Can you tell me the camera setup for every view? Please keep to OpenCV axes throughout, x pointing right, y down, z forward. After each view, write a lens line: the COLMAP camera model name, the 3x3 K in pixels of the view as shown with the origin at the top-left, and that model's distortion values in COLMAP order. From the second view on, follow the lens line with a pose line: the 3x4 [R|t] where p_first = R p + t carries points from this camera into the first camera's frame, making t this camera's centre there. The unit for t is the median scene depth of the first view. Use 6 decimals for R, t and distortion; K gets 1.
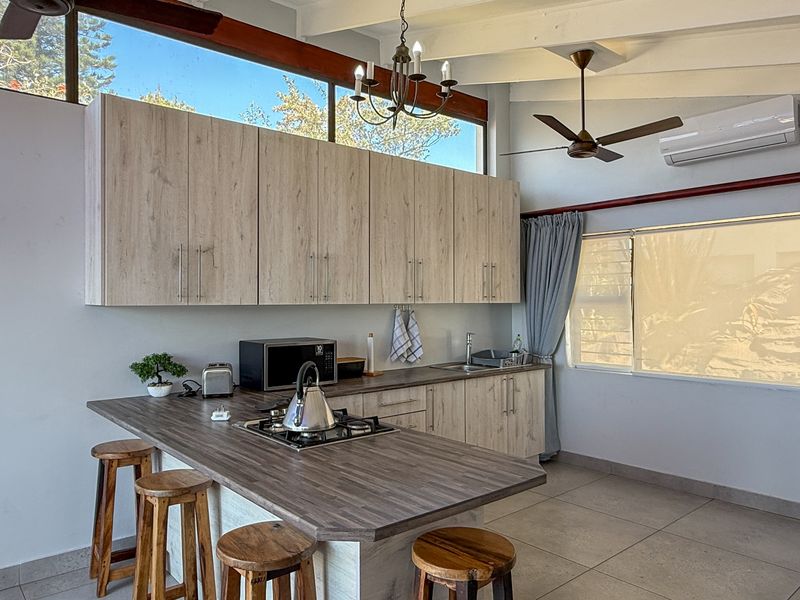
lens RADIAL K [[583.5, 0, 400.0], [0, 583.5, 300.0], [0, 0, 1]] dist [-0.001637, -0.000861]
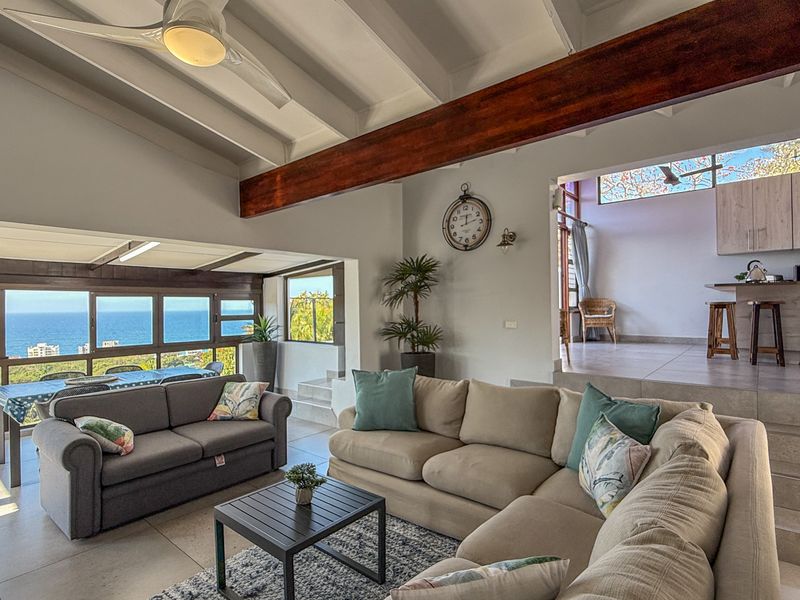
lens RADIAL K [[427.8, 0, 400.0], [0, 427.8, 300.0], [0, 0, 1]] dist [0.000830, 0.000220]
pose [[0.167056, -0.010991, -0.985886, 1.108471], [0.011751, 0.999889, -0.009156, 0.197300], [0.985877, -0.010056, 0.167166, -0.791582]]
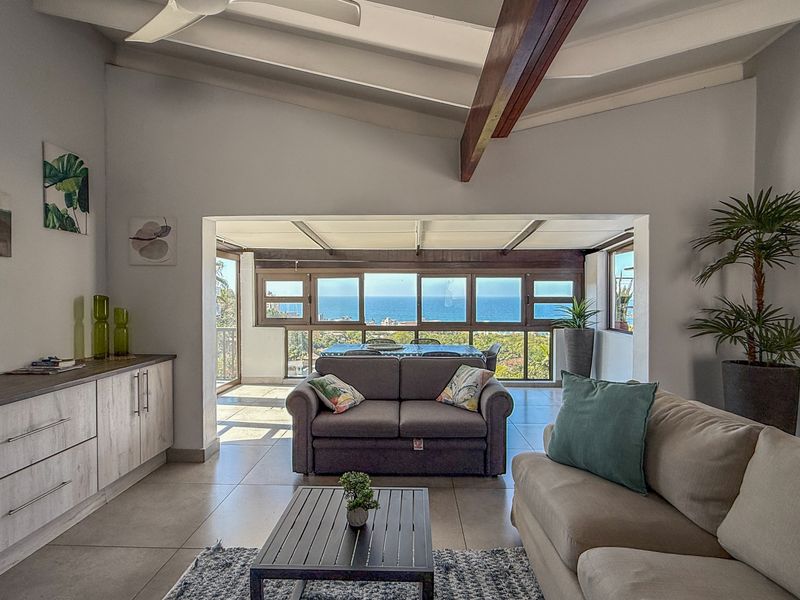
lens RADIAL K [[427.8, 0, 400.0], [0, 427.8, 300.0], [0, 0, 1]] dist [0.000830, 0.000220]
pose [[-0.671370, 0.012695, -0.741013, 0.804798], [0.002819, 0.999890, 0.014576, 0.223507], [0.741117, 0.007697, -0.671332, -0.480863]]
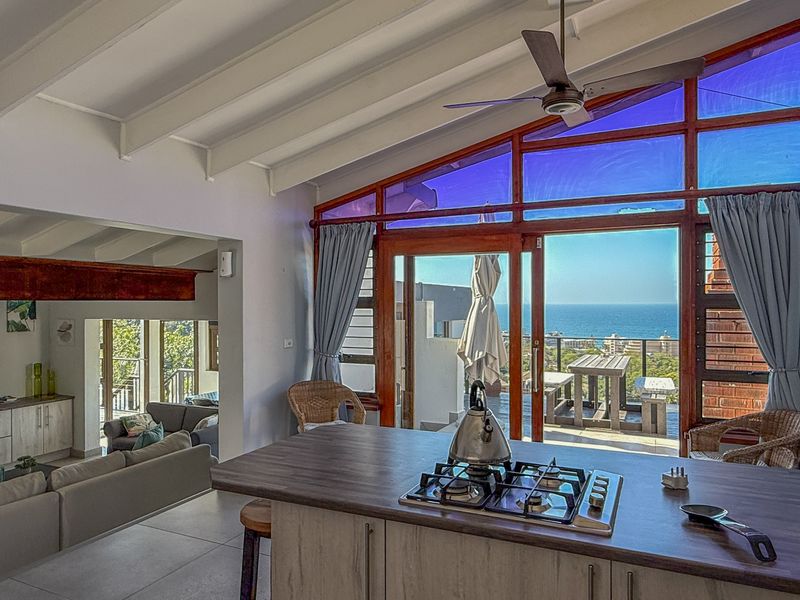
lens RADIAL K [[554.5, 0, 400.0], [0, 554.5, 300.0], [0, 0, 1]] dist [0.001905, 0.001217]
pose [[-0.908508, 0.003928, -0.417850, 0.180747], [0.006126, 0.999974, -0.003918, -0.007418], [0.417823, -0.006120, -0.908508, 1.049348]]
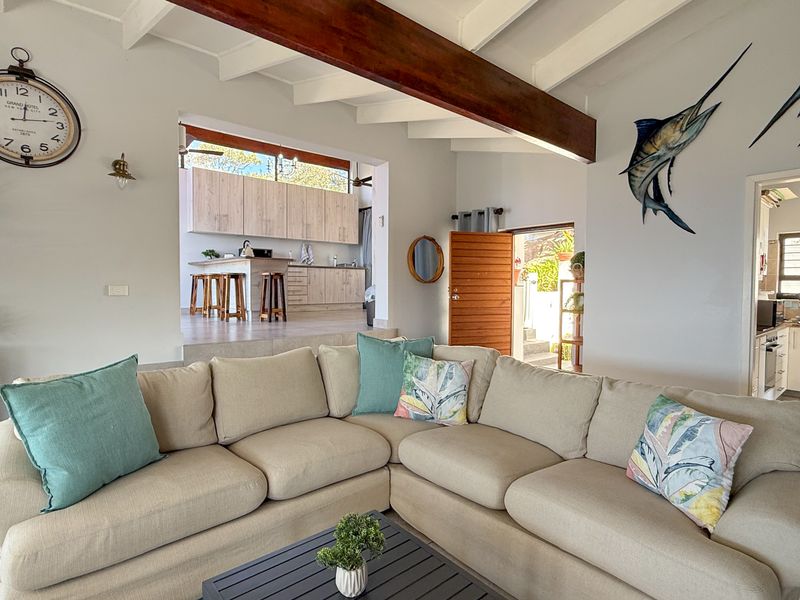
lens RADIAL K [[427.8, 0, 400.0], [0, 427.8, 300.0], [0, 0, 1]] dist [0.000830, 0.000220]
pose [[0.999965, 0.008354, 0.001048, 0.528394], [-0.008386, 0.999329, 0.035666, 0.242674], [-0.000750, -0.035674, 0.999363, -1.144242]]
